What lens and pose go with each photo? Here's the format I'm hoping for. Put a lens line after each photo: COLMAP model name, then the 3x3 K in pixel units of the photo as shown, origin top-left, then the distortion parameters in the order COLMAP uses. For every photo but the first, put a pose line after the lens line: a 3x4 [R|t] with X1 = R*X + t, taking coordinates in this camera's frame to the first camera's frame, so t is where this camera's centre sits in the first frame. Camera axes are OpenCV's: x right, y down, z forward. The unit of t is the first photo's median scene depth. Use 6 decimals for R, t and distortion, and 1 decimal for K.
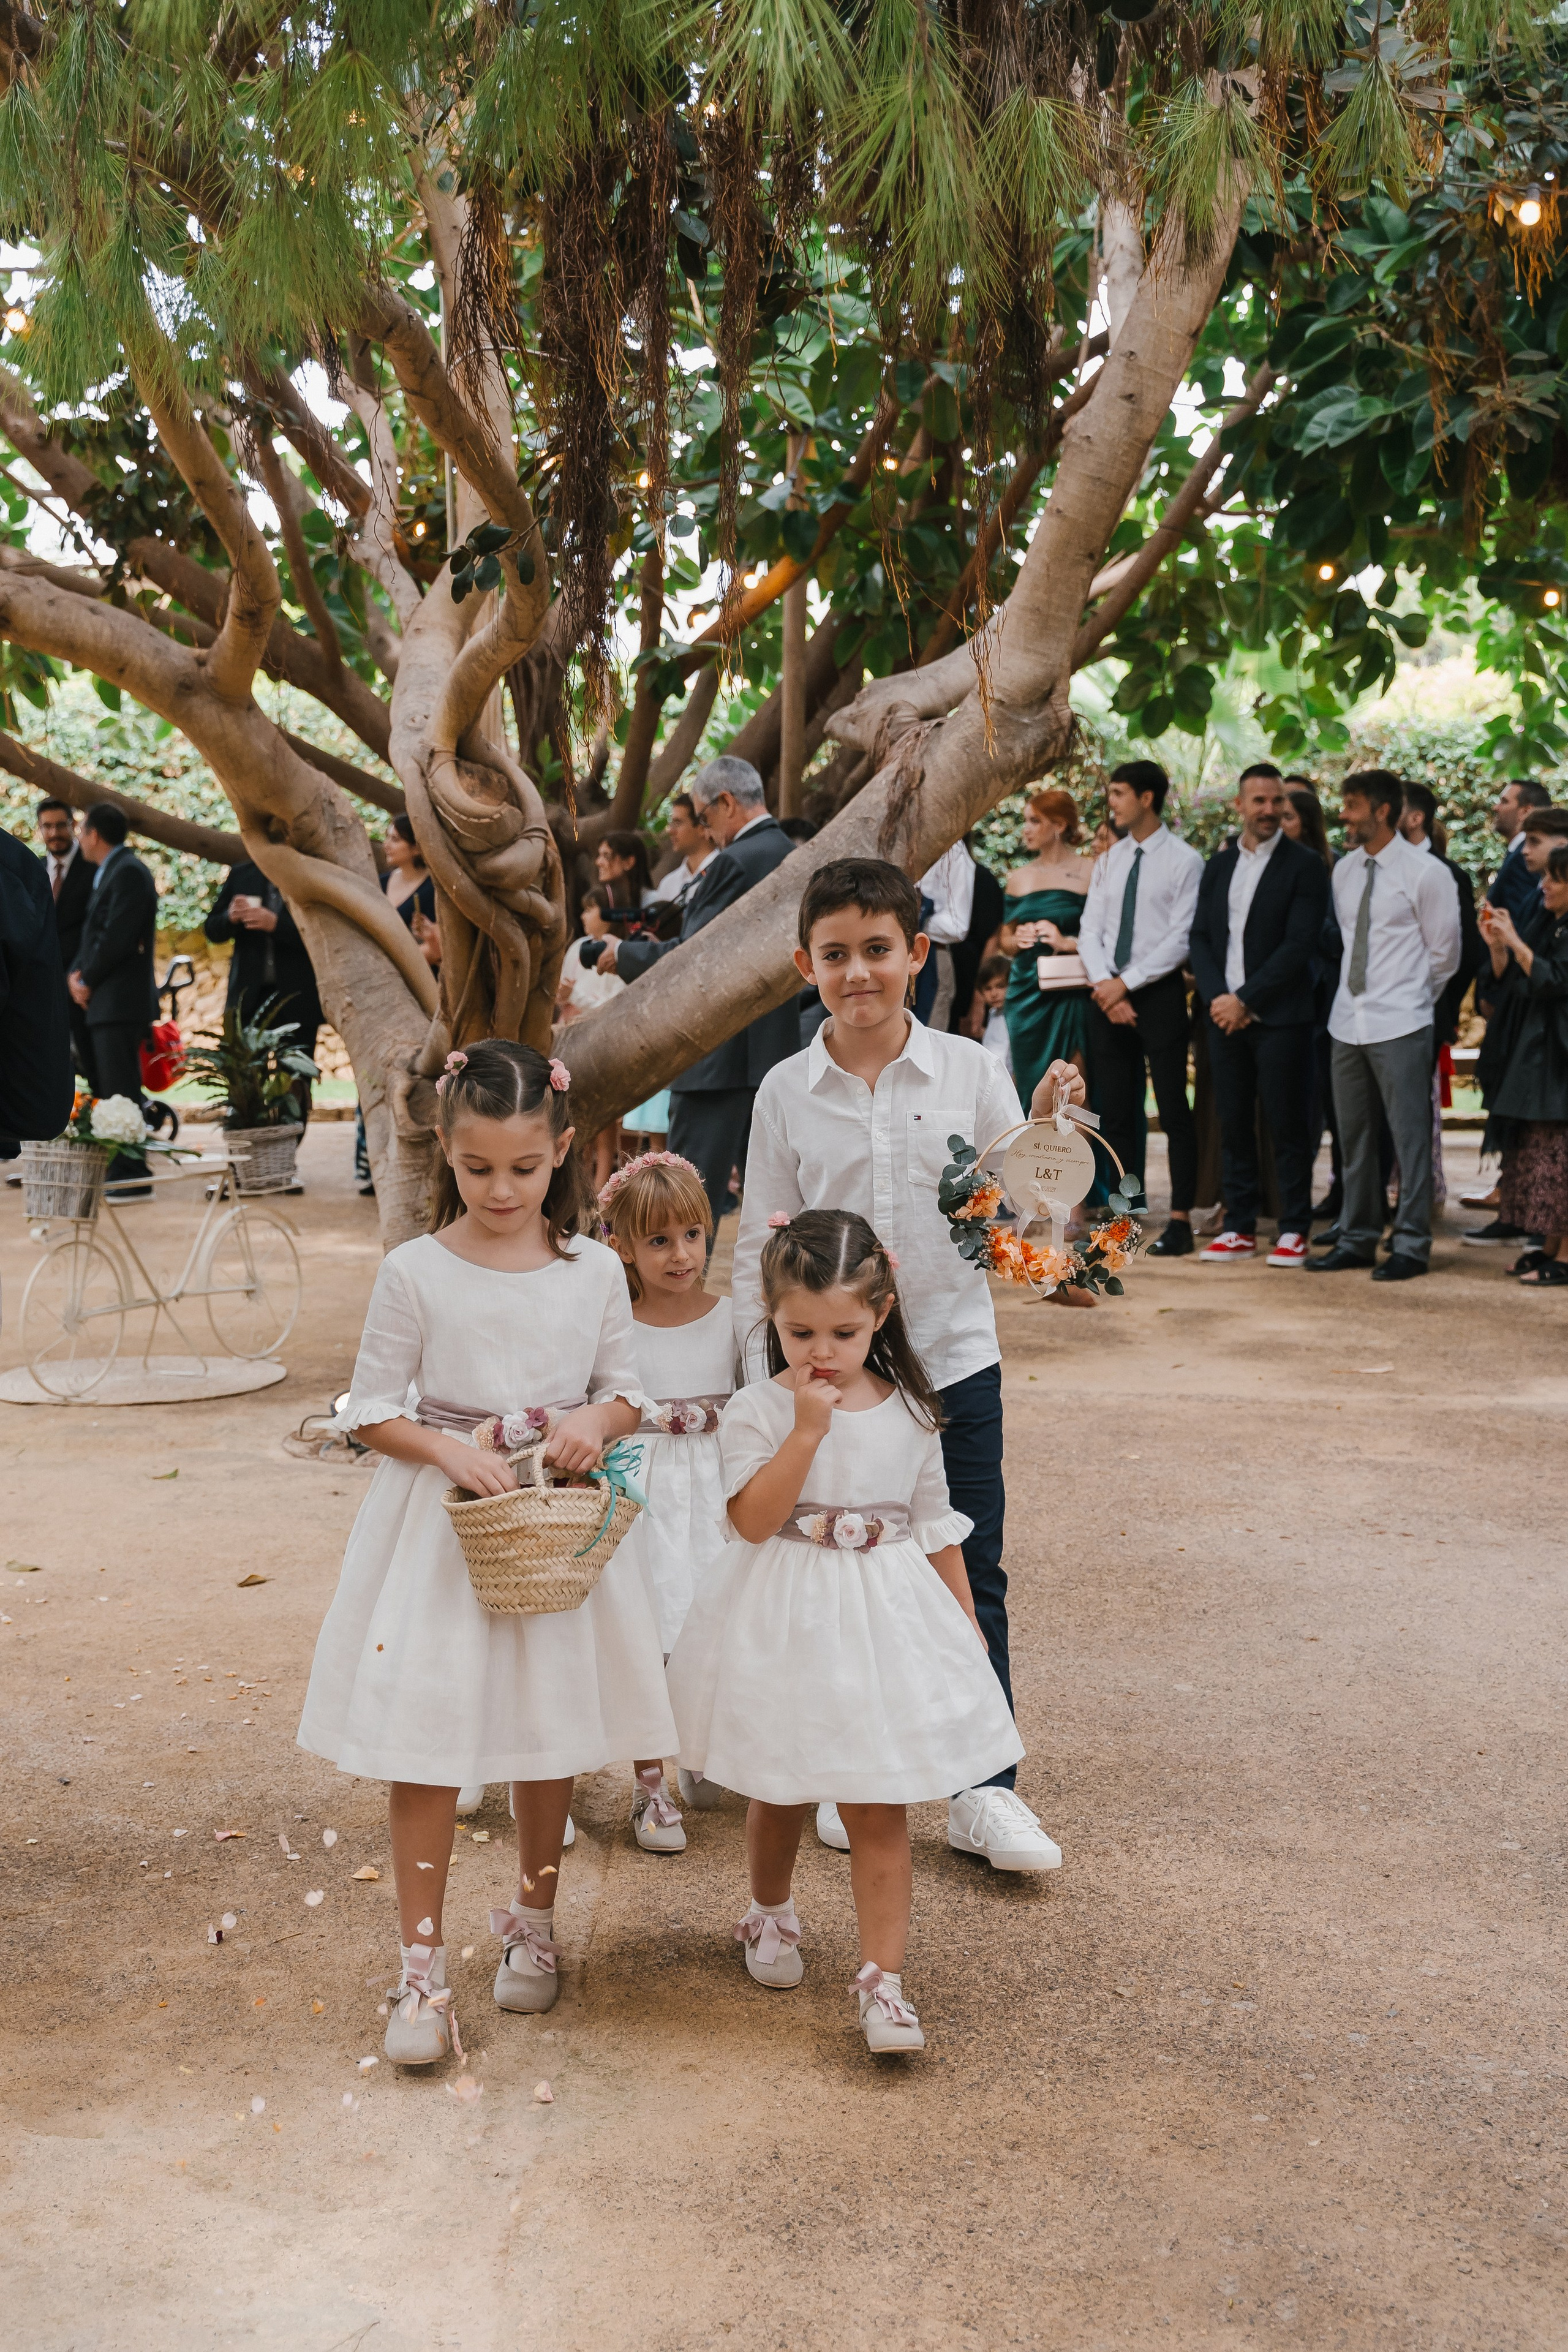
lens RADIAL K [[2564.1, 0, 785.1], [0, 2564.1, 1178.5], [0, 0, 1]] dist [0.006734, 0.000000]
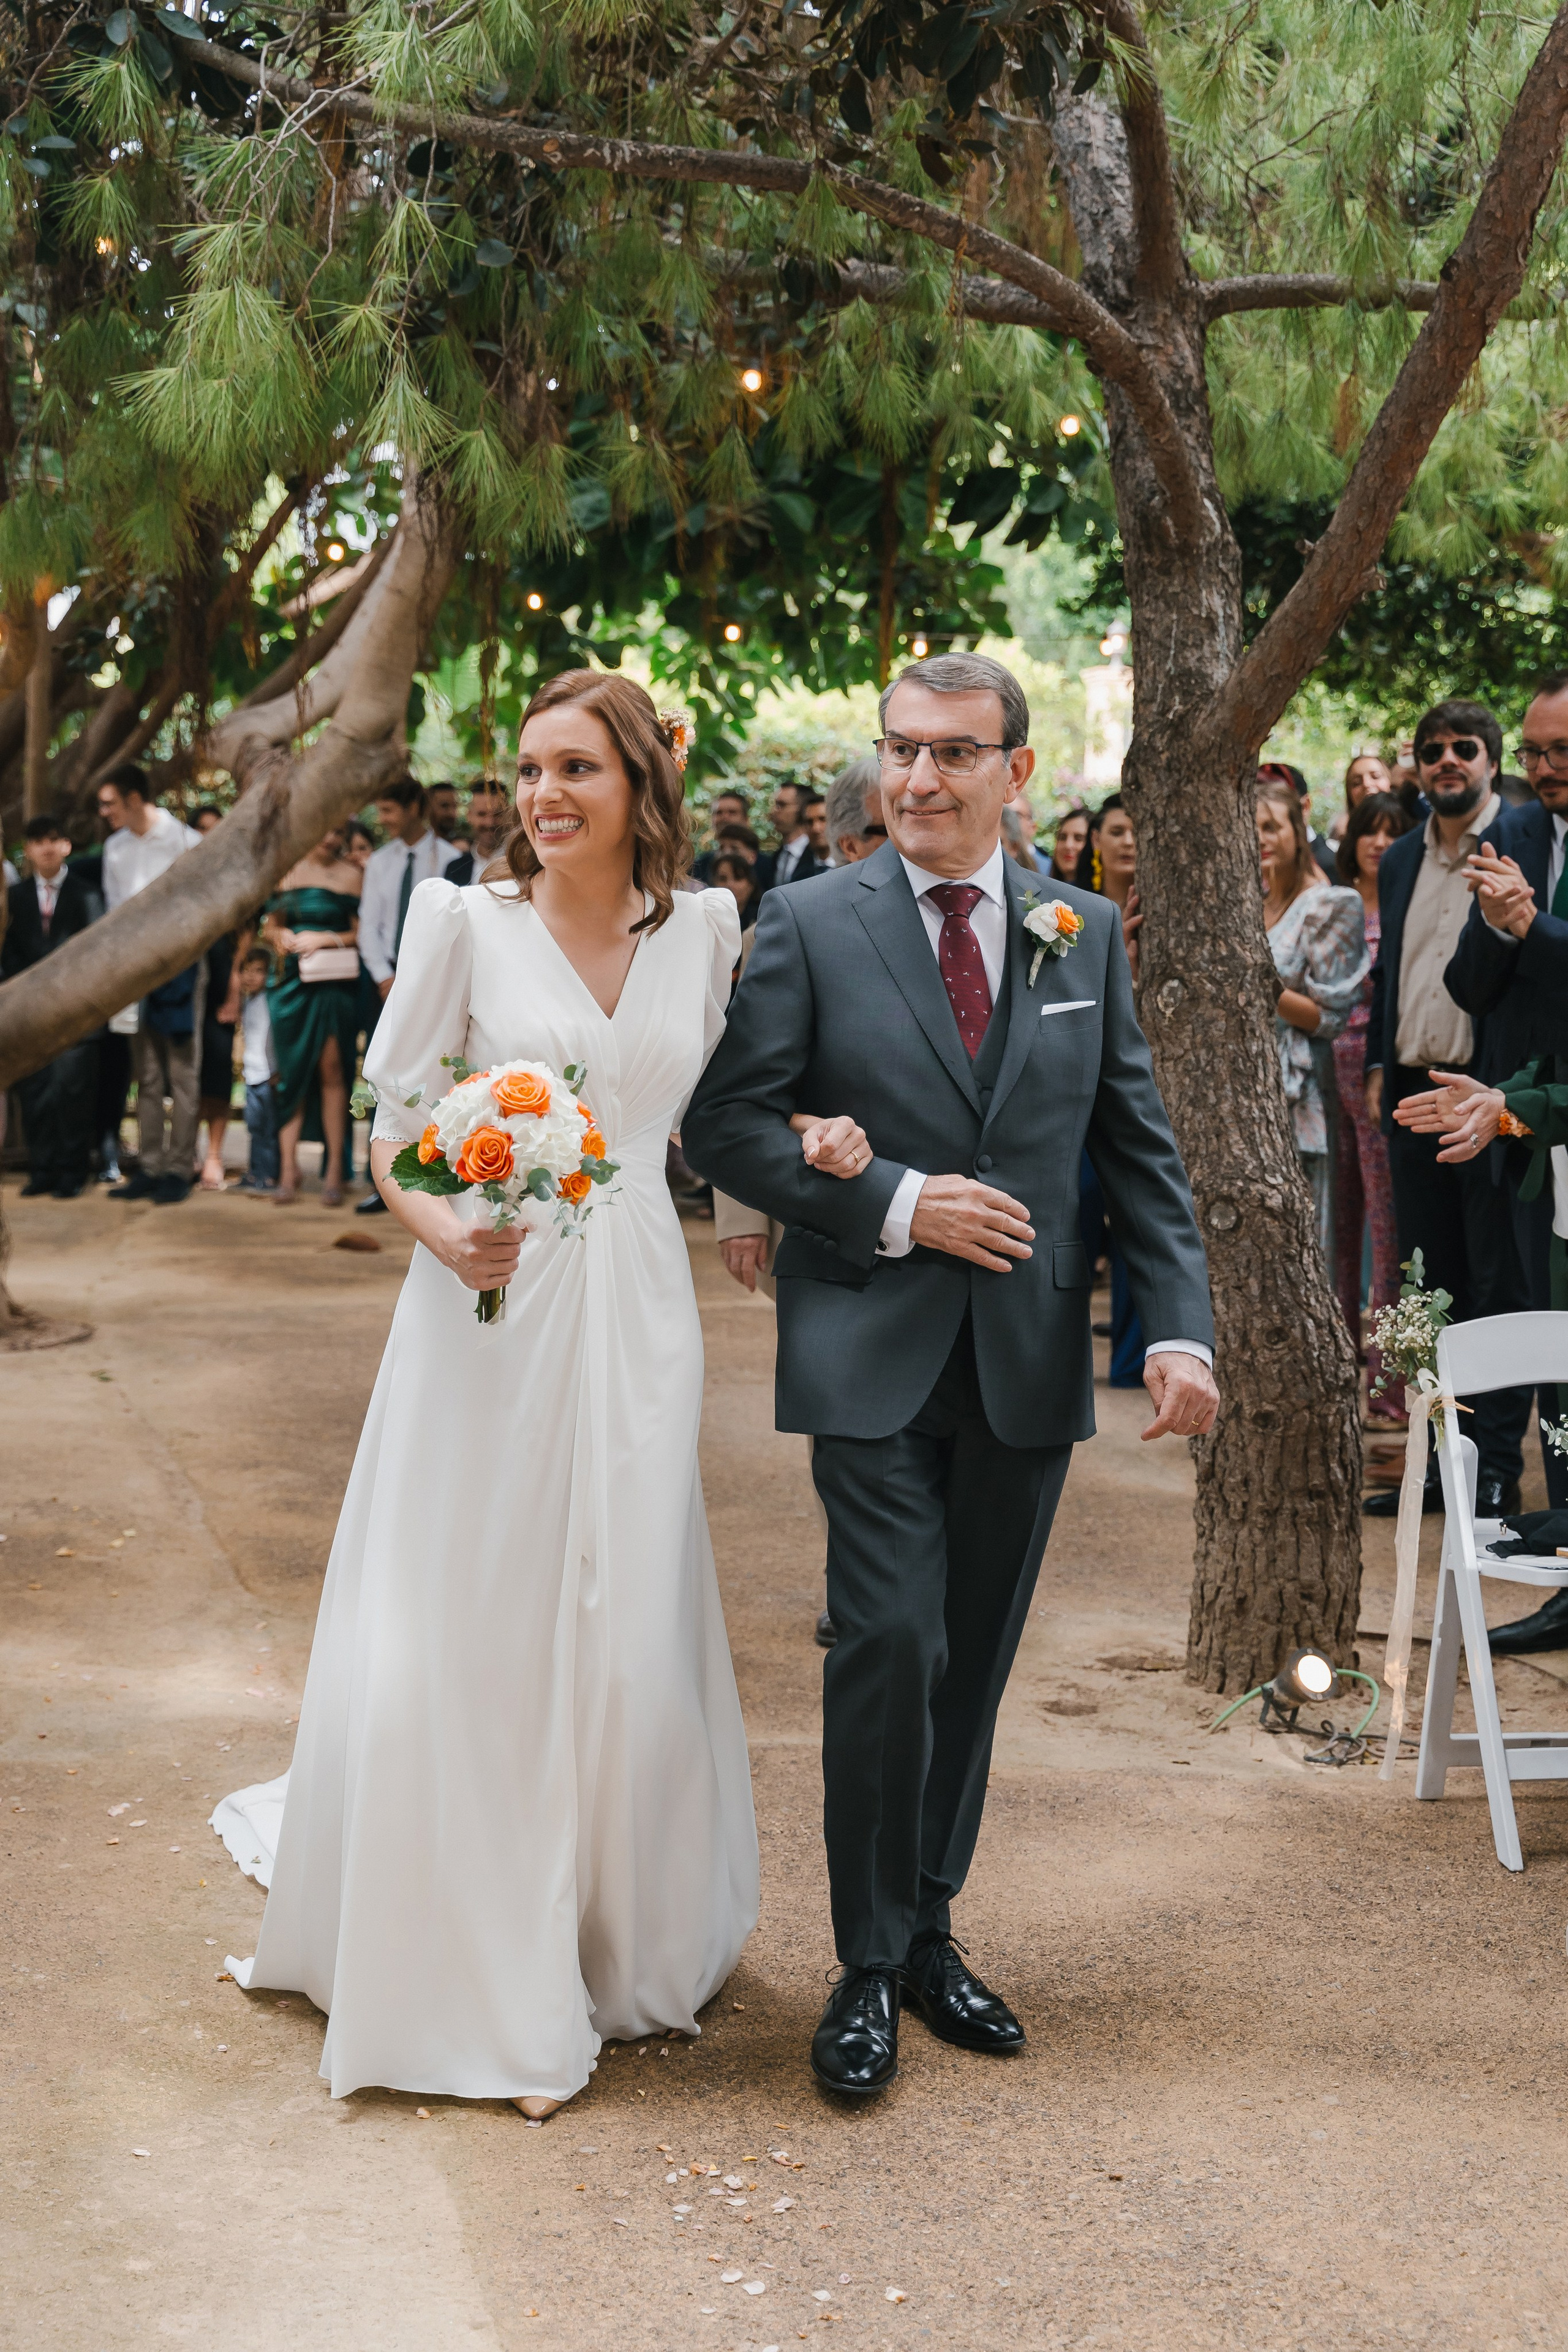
lens RADIAL K [[3301.3, 0, 784.3], [0, 3301.3, 1176.0], [0, 0, 1]] dist [-0.000920, 0.000000]
pose [[0.945128, -0.020979, 0.326025, -0.154108], [0.029417, 0.999347, -0.020974, 0.041567], [-0.325372, 0.029414, 0.945129, -0.360974]]
